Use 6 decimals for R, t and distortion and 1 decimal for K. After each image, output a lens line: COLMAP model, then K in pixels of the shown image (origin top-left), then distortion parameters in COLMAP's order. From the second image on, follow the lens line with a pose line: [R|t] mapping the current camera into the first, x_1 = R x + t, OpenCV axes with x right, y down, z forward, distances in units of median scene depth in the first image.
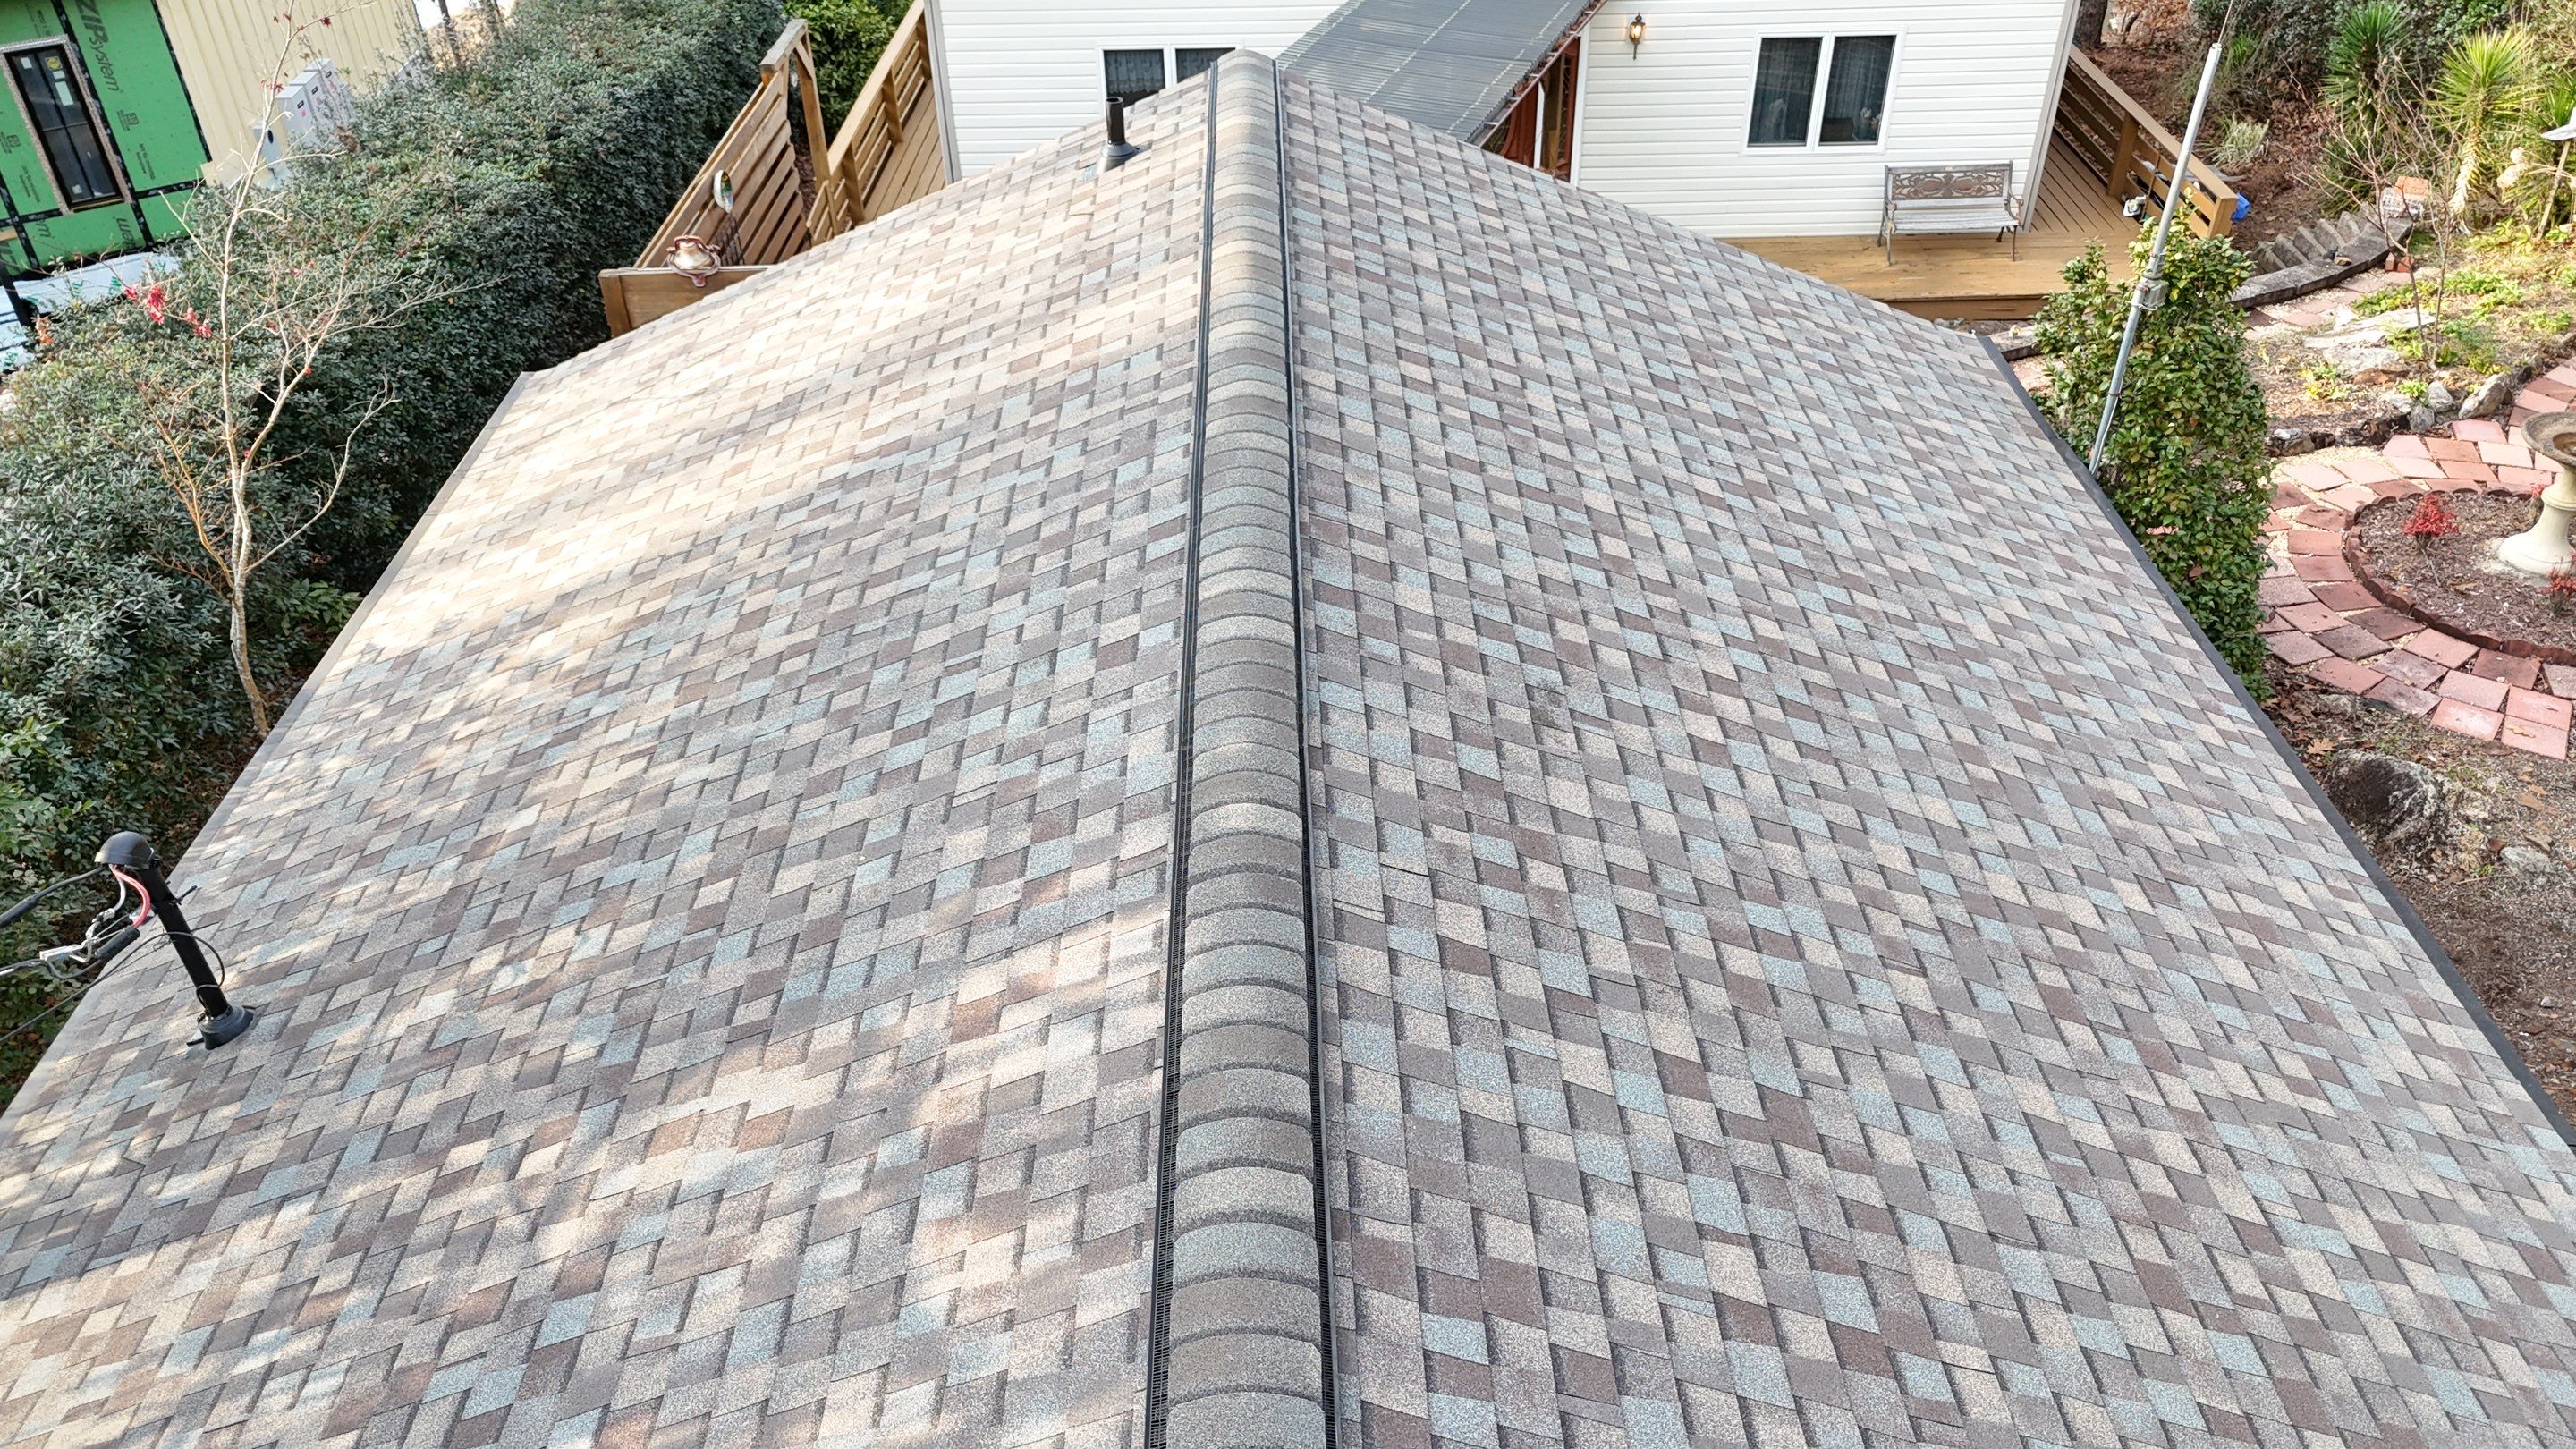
lens RADIAL K [[1889.2, 0, 1288.0], [0, 1889.2, 724.5], [0, 0, 1]] dist [0.087707, -0.075096]
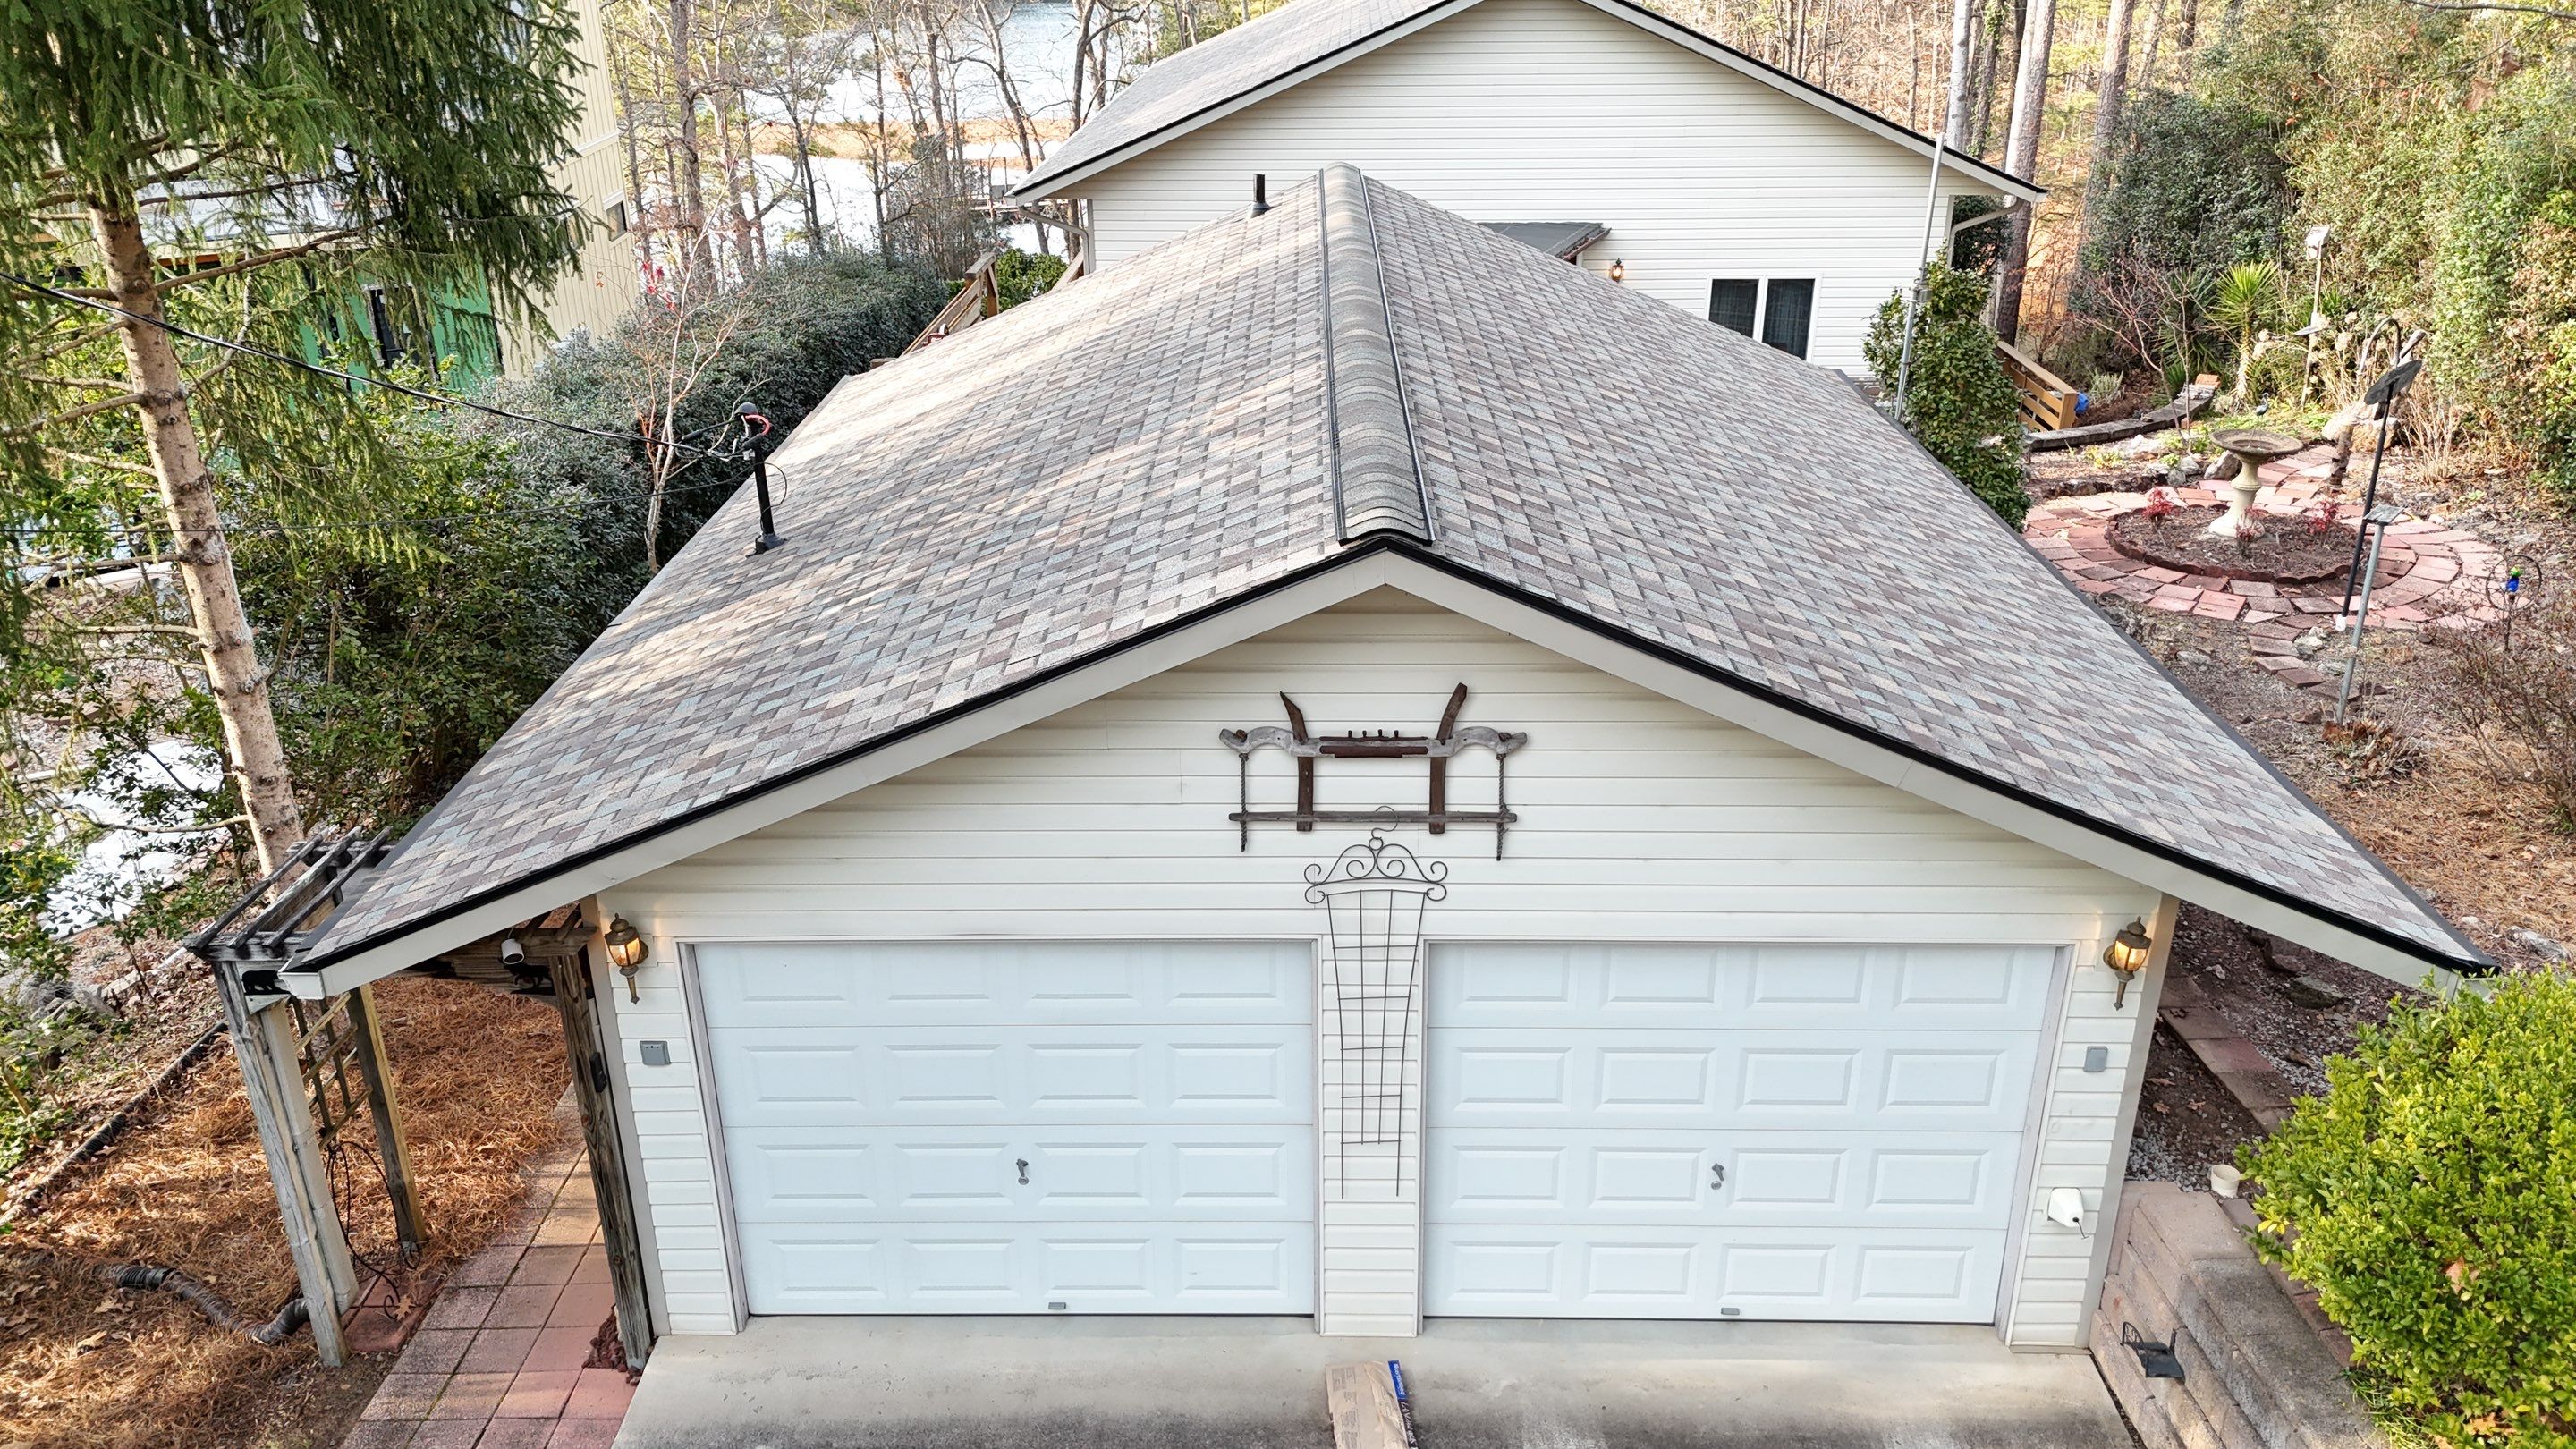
lens RADIAL K [[1889.2, 0, 1288.0], [0, 1889.2, 724.5], [0, 0, 1]] dist [0.087707, -0.075096]
pose [[0.999542, 0.023080, -0.019551, -0.020583], [-0.026738, 0.976395, -0.214330, 0.365218], [0.014143, 0.214755, 0.976566, -0.352956]]
